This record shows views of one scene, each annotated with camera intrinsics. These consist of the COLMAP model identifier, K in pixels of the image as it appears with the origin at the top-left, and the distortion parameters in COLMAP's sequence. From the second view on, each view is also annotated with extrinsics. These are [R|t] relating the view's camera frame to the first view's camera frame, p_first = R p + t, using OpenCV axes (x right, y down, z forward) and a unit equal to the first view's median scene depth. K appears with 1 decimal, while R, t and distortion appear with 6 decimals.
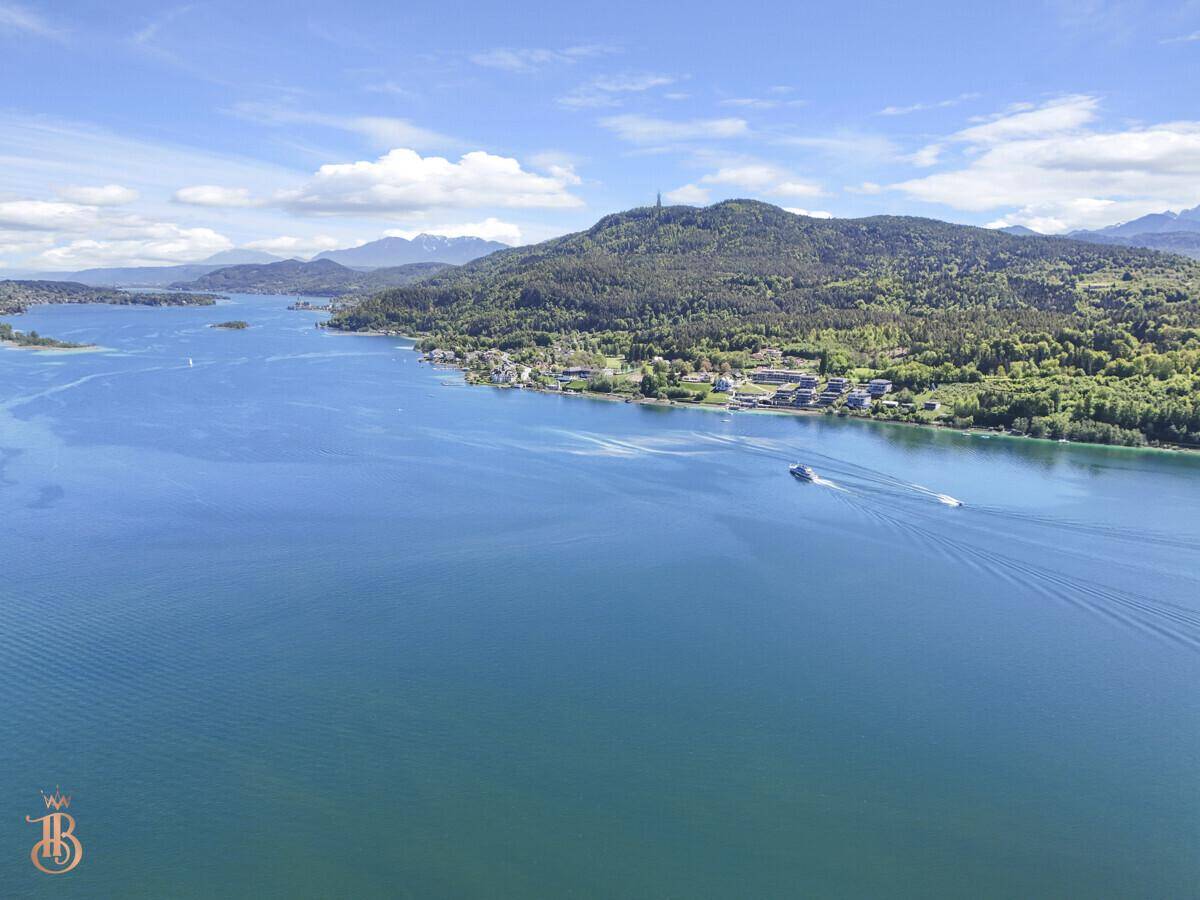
lens RADIAL K [[895.3, 0, 606.8], [0, 895.3, 456.6], [0, 0, 1]] dist [0.074859, -0.054518]
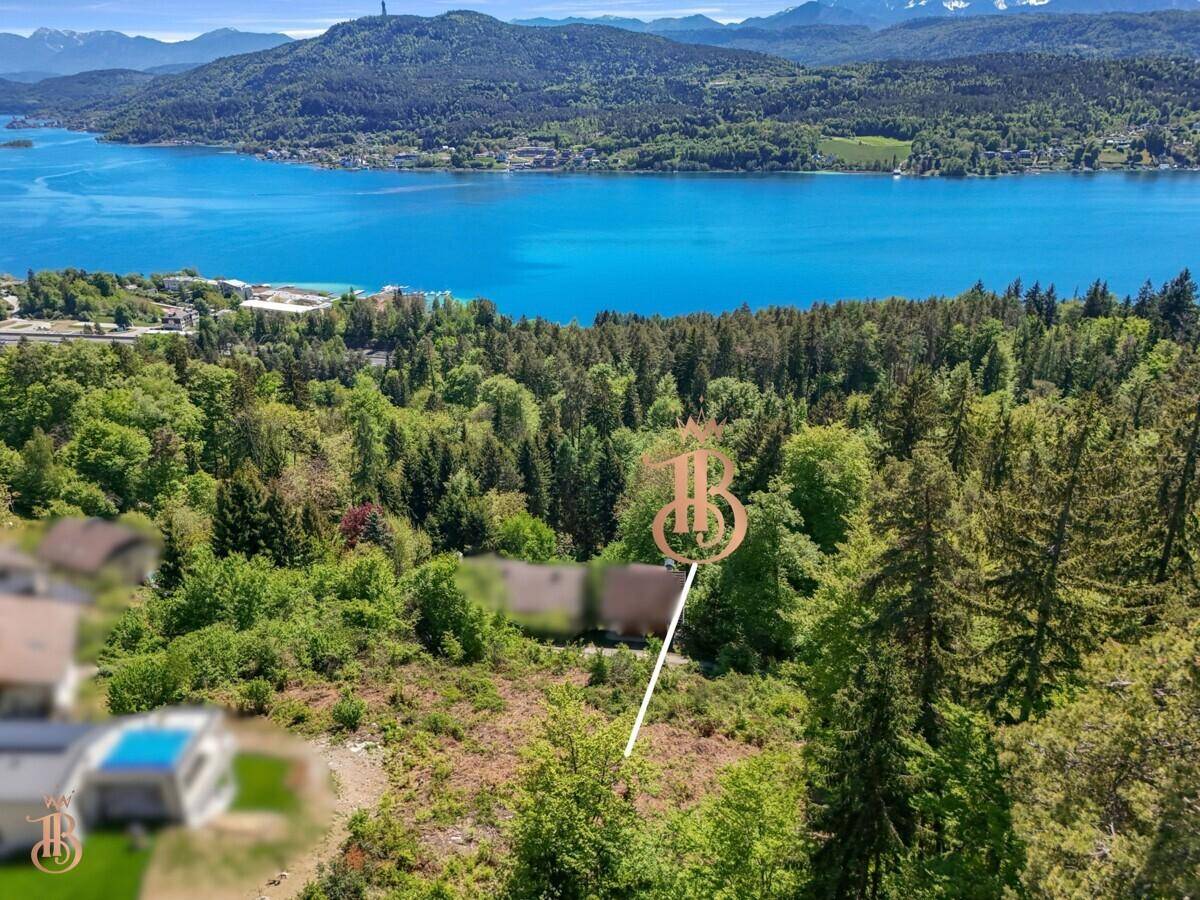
lens RADIAL K [[932.8, 0, 600.0], [0, 932.8, 450.0], [0, 0, 1]] dist [0.082152, -0.097588]
pose [[0.951781, -0.141872, 0.272004, -0.190896], [0.089710, 0.976599, 0.195465, 0.096468], [-0.293370, -0.161638, 0.942235, -0.609500]]
